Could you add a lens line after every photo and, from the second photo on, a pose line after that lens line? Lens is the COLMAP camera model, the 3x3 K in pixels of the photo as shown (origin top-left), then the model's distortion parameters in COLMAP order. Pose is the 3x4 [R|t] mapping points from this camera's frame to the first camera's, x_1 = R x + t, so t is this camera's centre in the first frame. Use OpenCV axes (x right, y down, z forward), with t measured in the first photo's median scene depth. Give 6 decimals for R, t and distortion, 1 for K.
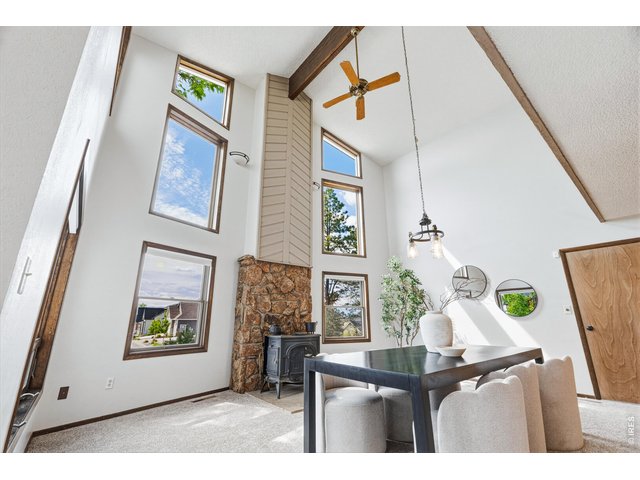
lens RADIAL K [[288.8, 0, 318.9], [0, 288.8, 235.4], [0, 0, 1]] dist [-0.009377, 0.003046]
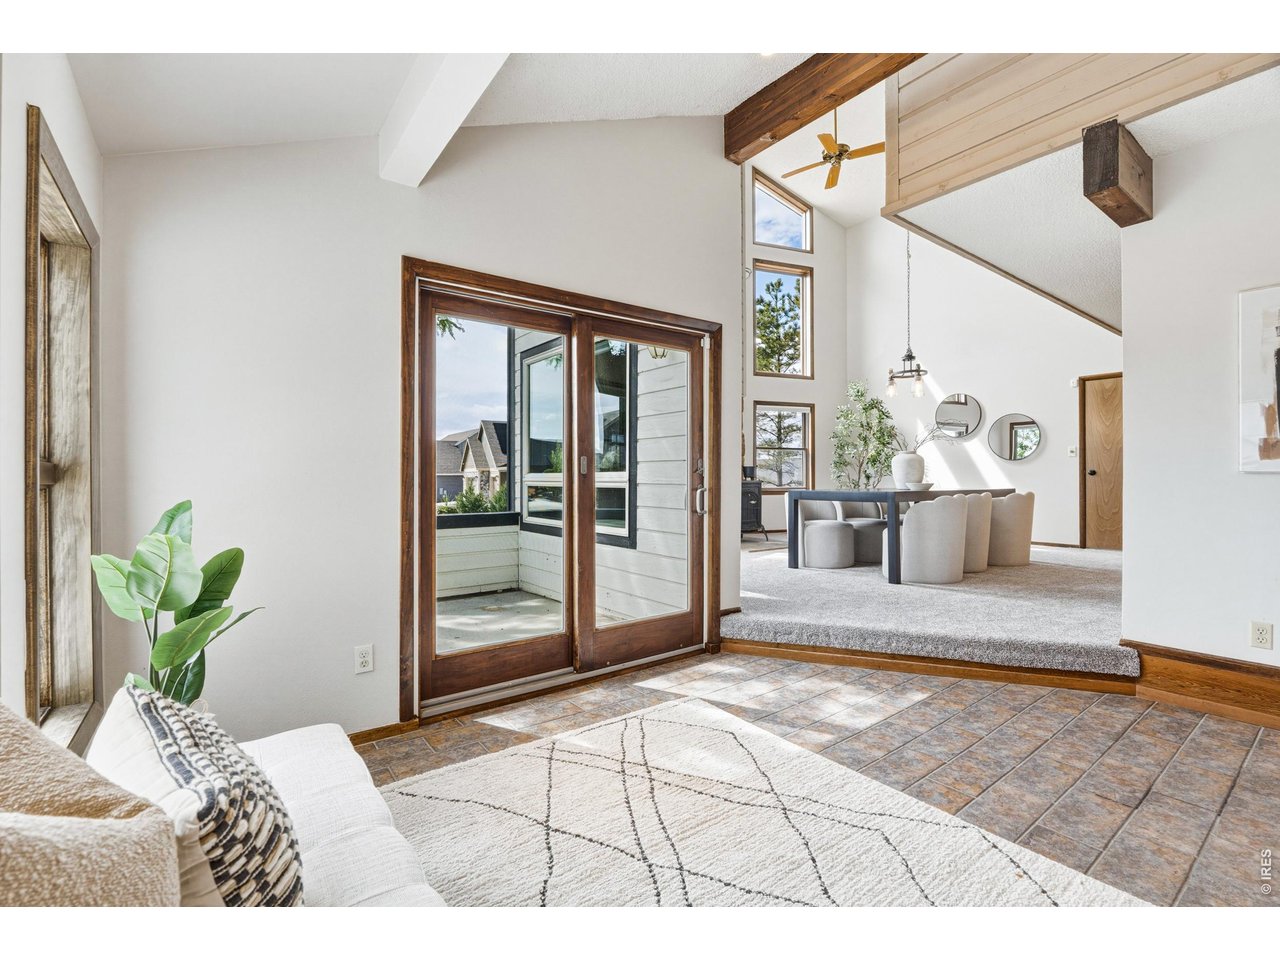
lens RADIAL K [[577.6, 0, 645.4], [0, 577.6, 480.4], [0, 0, 1]] dist [-0.009377, 0.003046]
pose [[0.998816, 0.001080, -0.048645, -0.230022], [0.012967, 0.957688, 0.287516, -0.126560], [0.046897, -0.287806, 0.956540, -0.550818]]
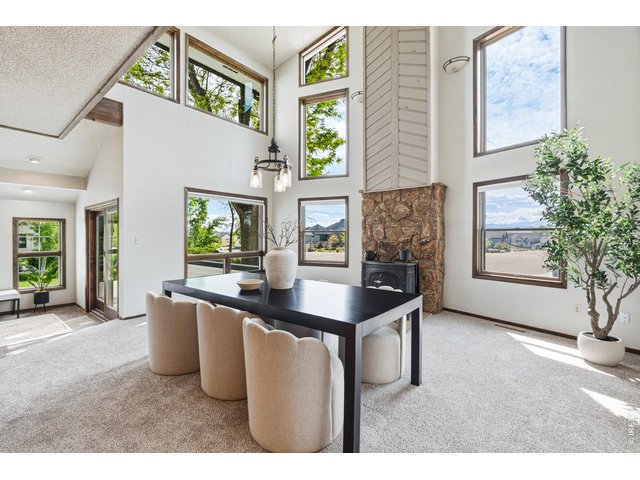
lens RADIAL K [[288.8, 0, 320.3], [0, 288.8, 237.1], [0, 0, 1]] dist [-0.009377, 0.003046]
pose [[0.191787, 0.007936, -0.981405, 0.786739], [0.279479, 0.958124, 0.062363, 0.122814], [0.940803, -0.286242, 0.181538, 0.569067]]
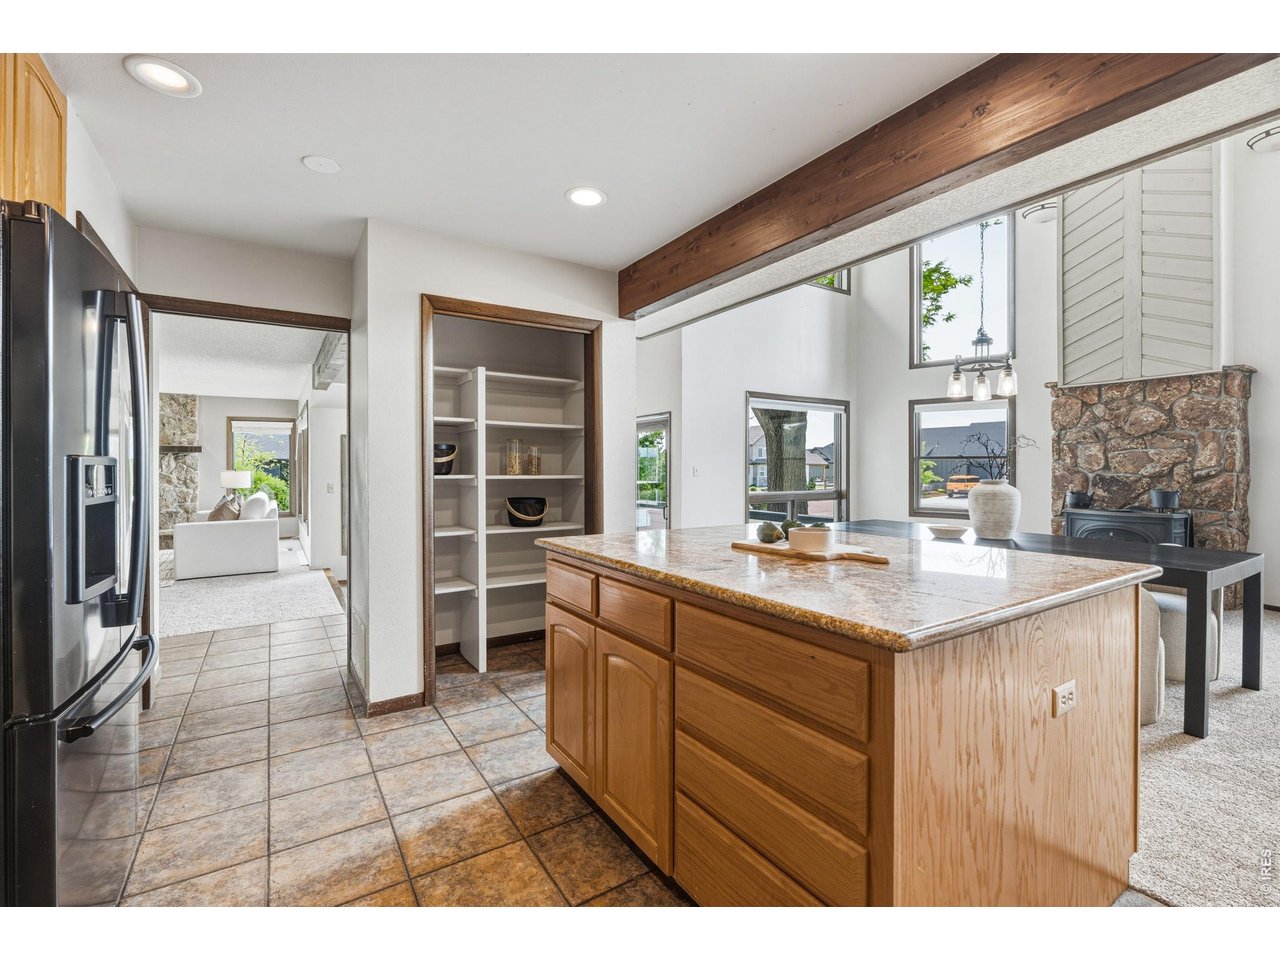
lens RADIAL K [[577.6, 0, 639.6], [0, 577.6, 470.8], [0, 0, 1]] dist [-0.009377, 0.003046]
pose [[-0.133158, 0.012752, -0.991013, 1.056971], [0.284284, 0.958391, -0.025866, 0.028737], [0.949448, -0.285173, -0.131243, 0.253984]]
